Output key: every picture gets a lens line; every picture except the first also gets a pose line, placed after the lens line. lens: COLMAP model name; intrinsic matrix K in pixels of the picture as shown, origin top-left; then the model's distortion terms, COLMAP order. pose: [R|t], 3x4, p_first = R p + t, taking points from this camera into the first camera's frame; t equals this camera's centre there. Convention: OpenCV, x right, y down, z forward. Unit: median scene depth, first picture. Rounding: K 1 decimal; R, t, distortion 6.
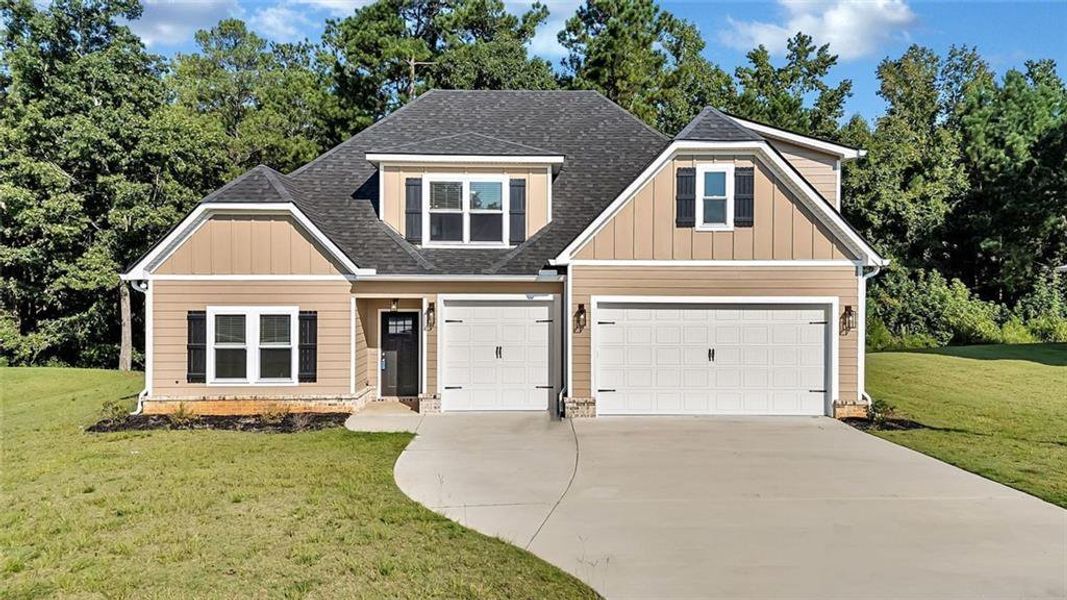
lens RADIAL K [[810.2, 0, 534.0], [0, 810.2, 292.5], [0, 0, 1]] dist [0.074479, 0.000566]
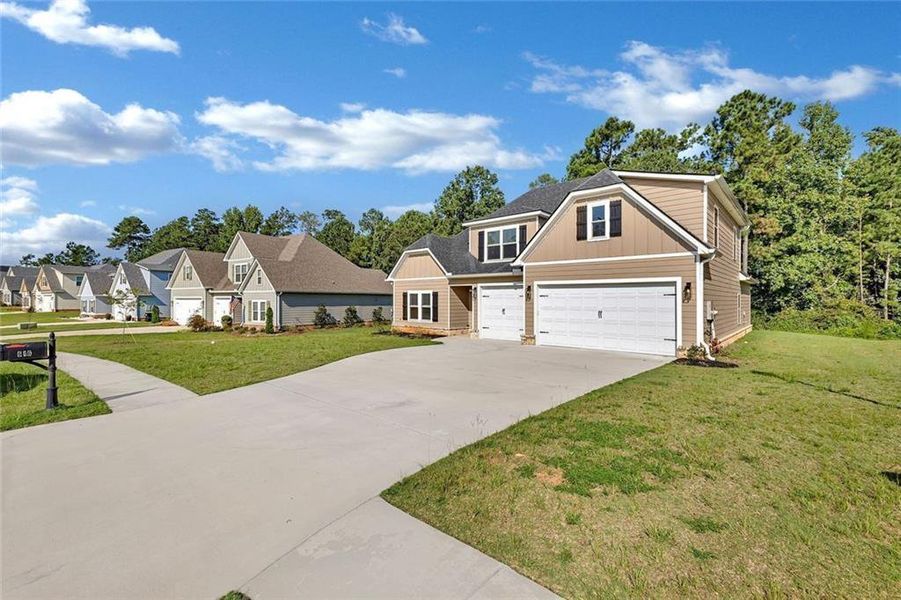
lens RADIAL K [[397.2, 0, 452.6], [0, 397.2, 299.1], [0, 0, 1]] dist [0.014749, -0.000159]
pose [[0.734451, -0.002254, -0.678658, 0.548492], [-0.007817, 0.999900, -0.011781, 0.056686], [0.678617, 0.013957, 0.734360, 0.181141]]
